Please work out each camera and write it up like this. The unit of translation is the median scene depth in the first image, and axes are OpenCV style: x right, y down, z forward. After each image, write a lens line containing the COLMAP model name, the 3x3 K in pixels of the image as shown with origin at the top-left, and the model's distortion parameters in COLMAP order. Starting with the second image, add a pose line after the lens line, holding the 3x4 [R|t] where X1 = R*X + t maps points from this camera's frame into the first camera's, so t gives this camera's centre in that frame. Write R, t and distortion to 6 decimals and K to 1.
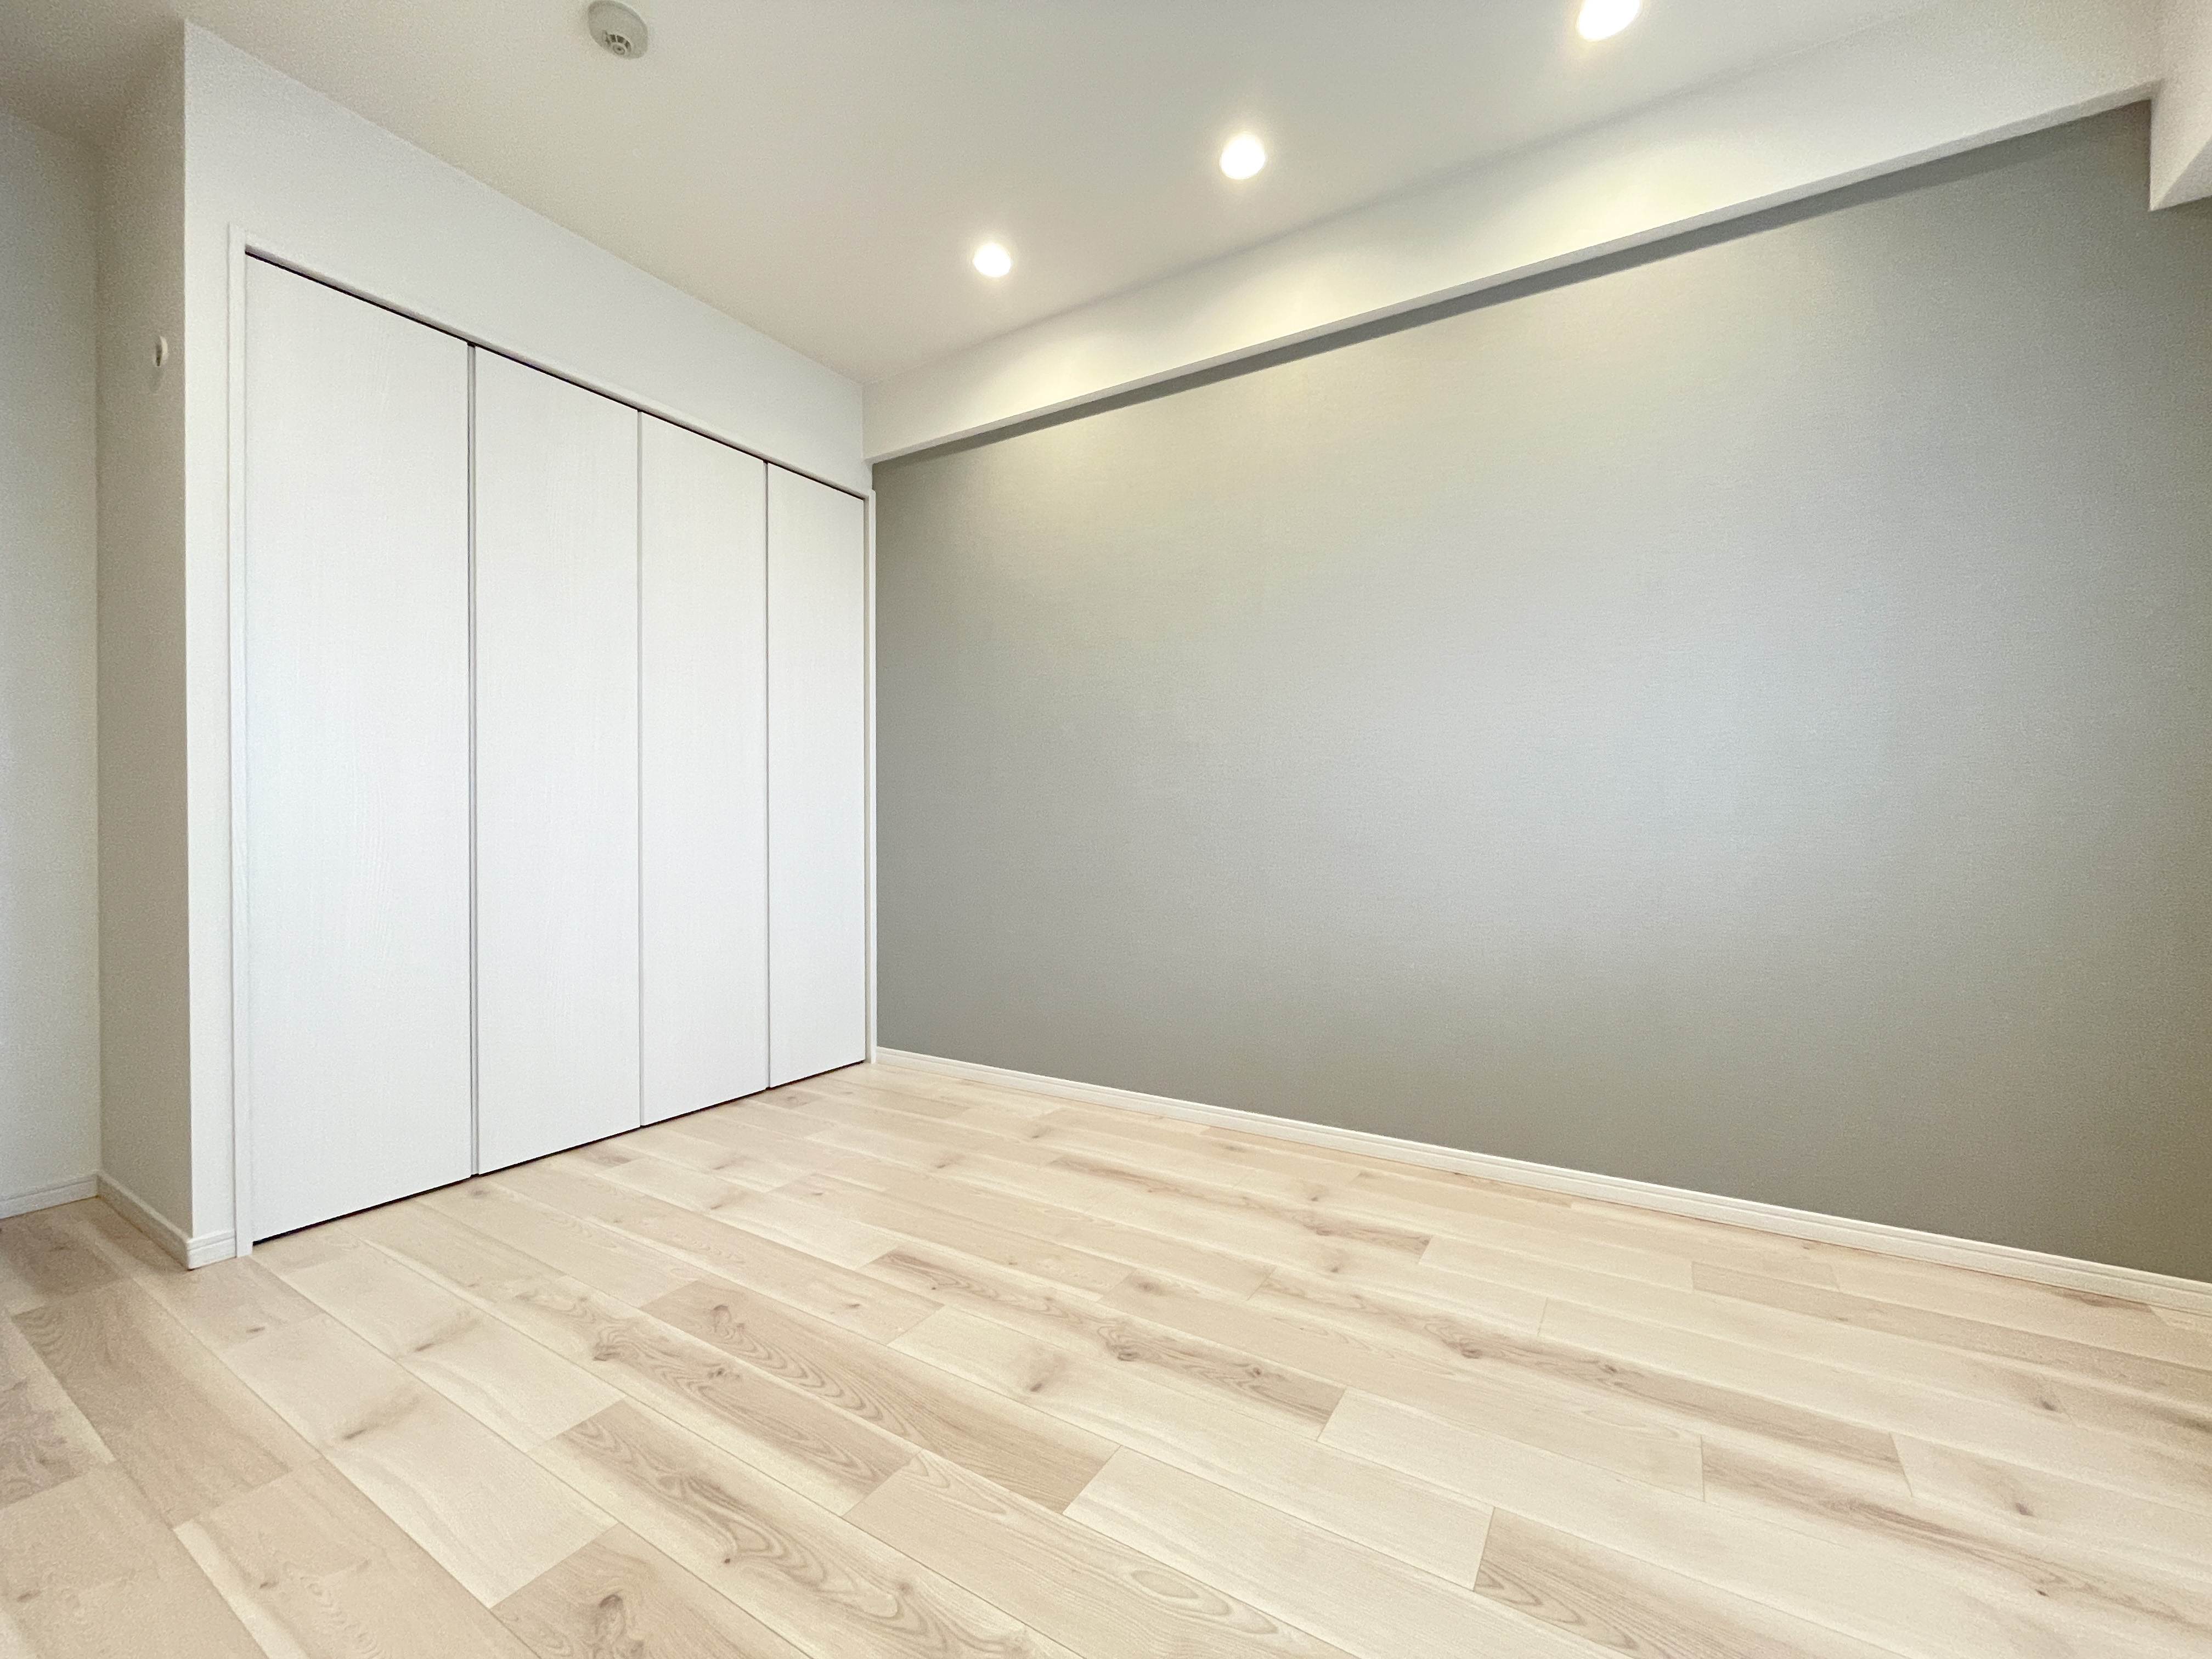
lens RADIAL K [[912.2, 0, 1116.2], [0, 912.2, 831.3], [0, 0, 1]] dist [0.000182, 0.000614]
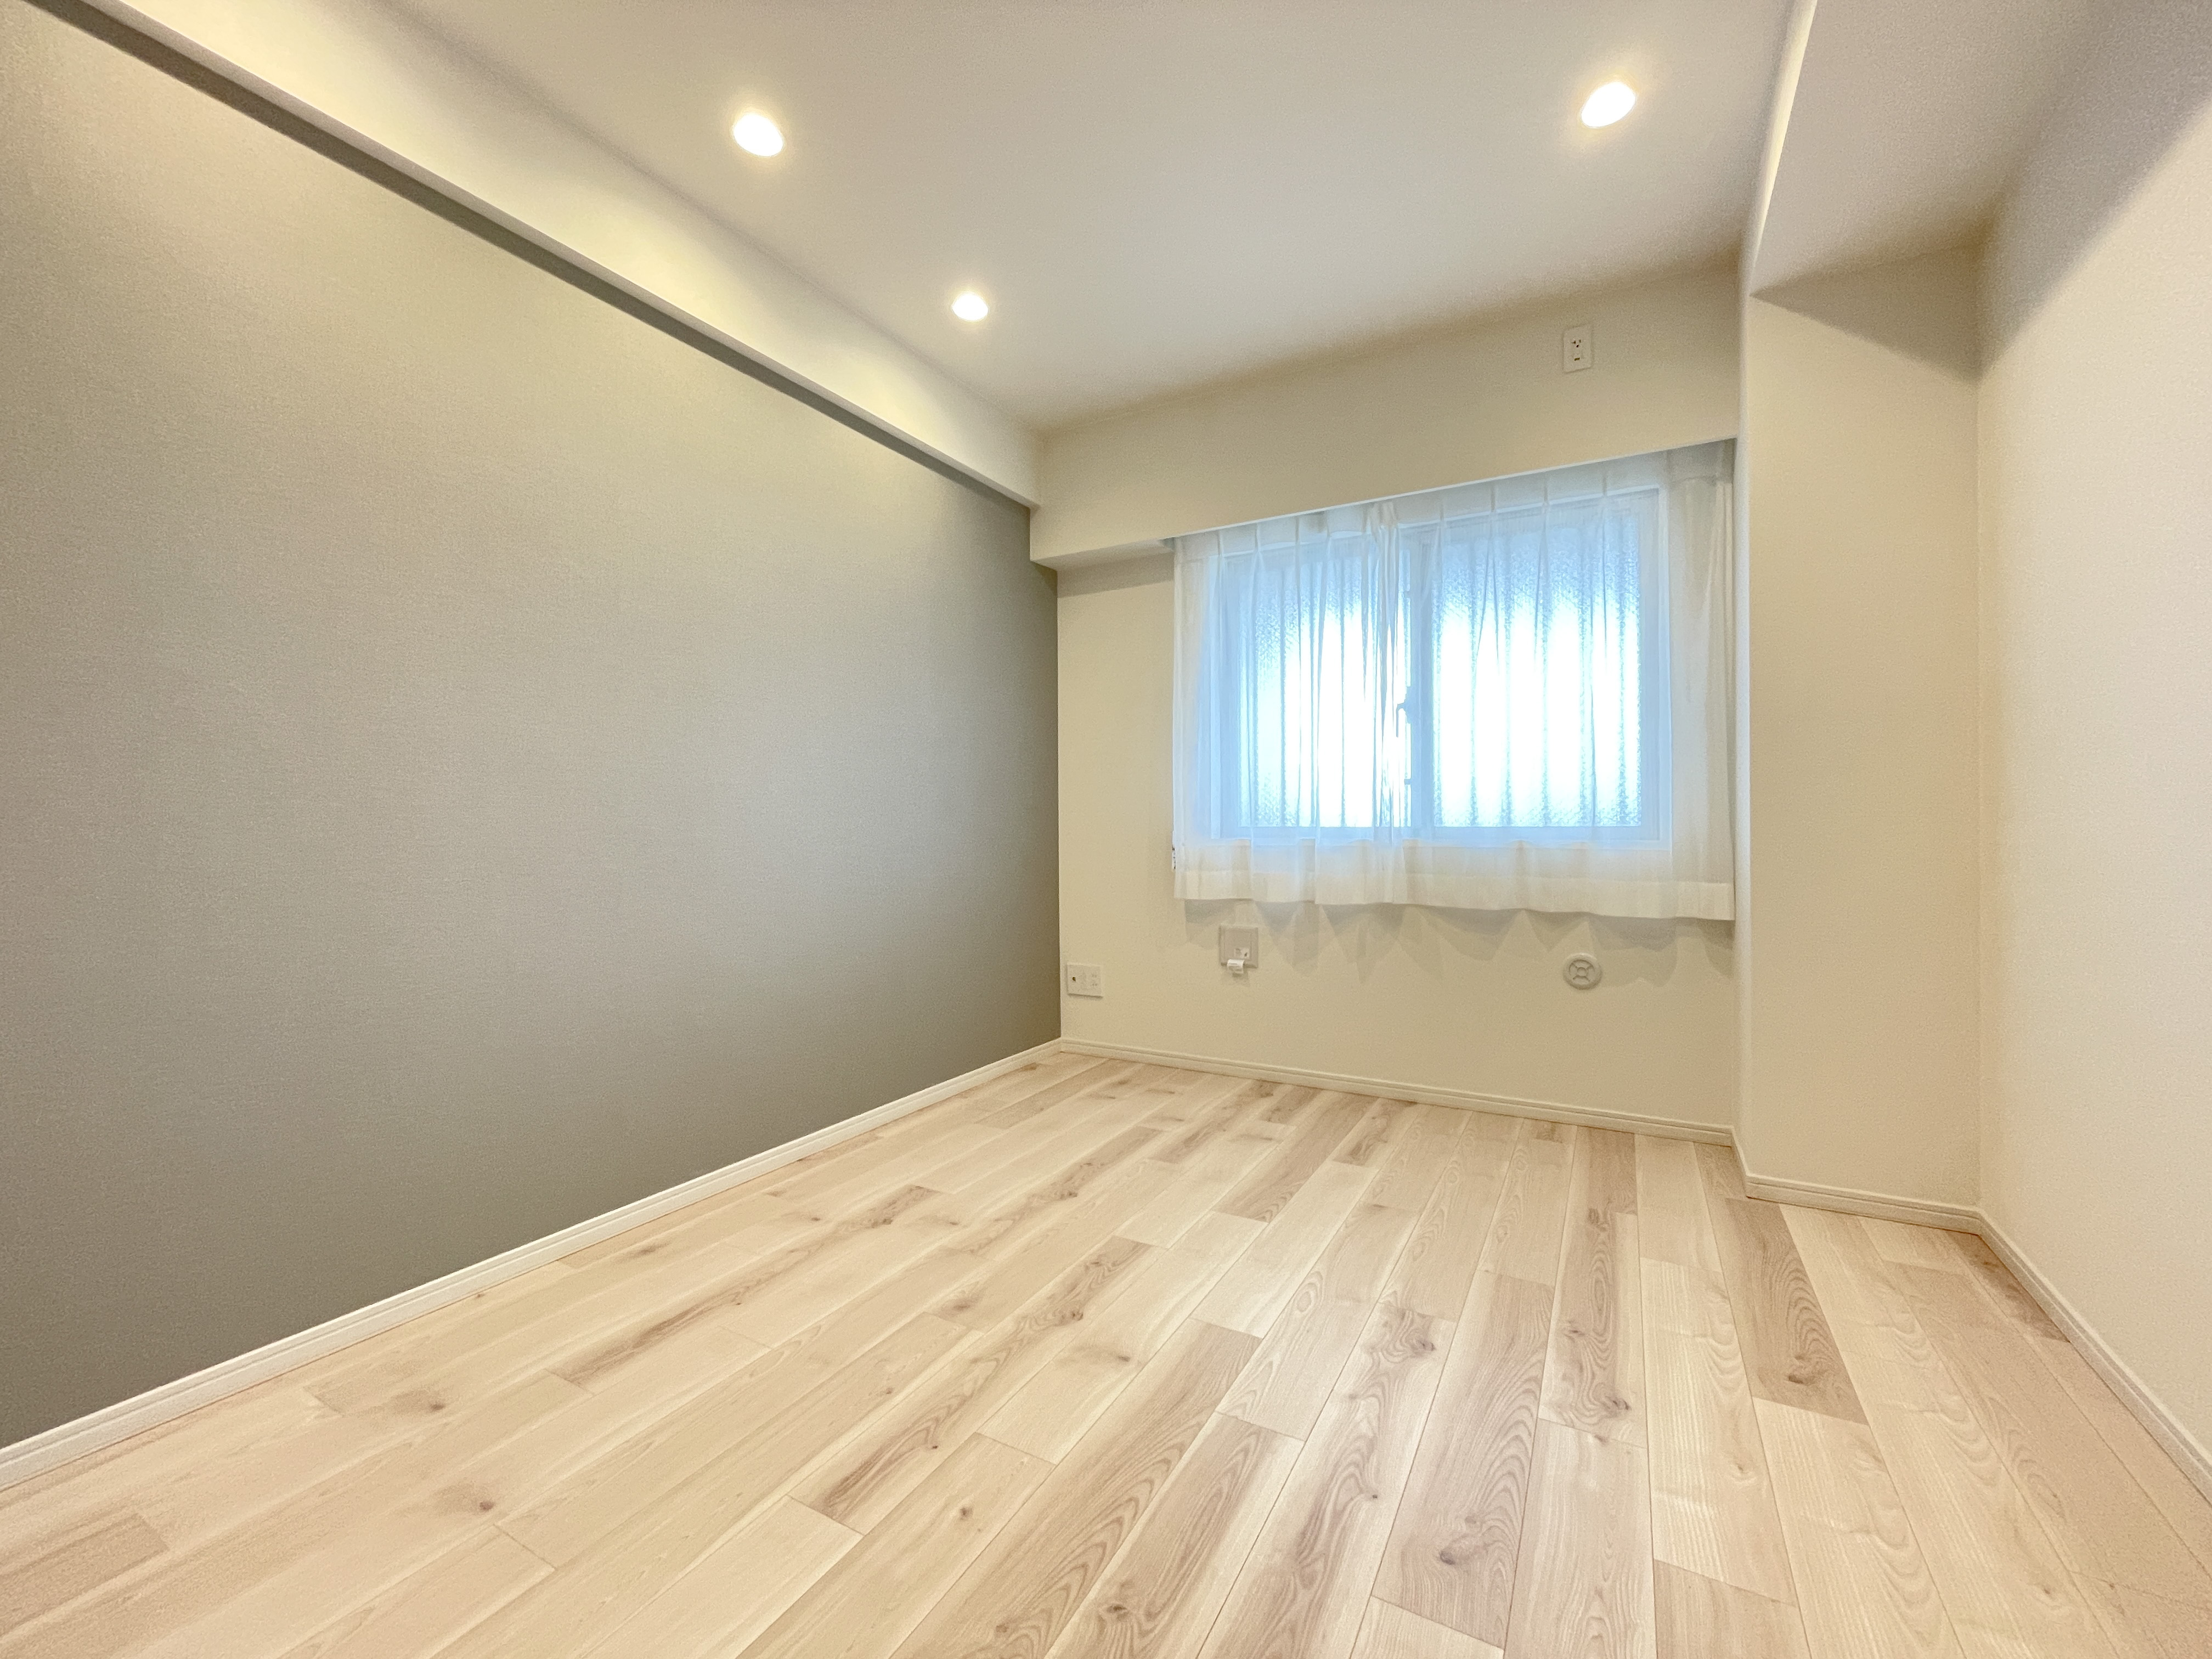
lens RADIAL K [[912.2, 0, 1106.6], [0, 912.2, 821.8], [0, 0, 1]] dist [0.000182, 0.000614]
pose [[-0.038653, 0.005109, 0.999240, -1.078660], [0.014821, 0.999880, -0.004539, -0.040883], [-0.999143, 0.014634, -0.038725, 0.939068]]
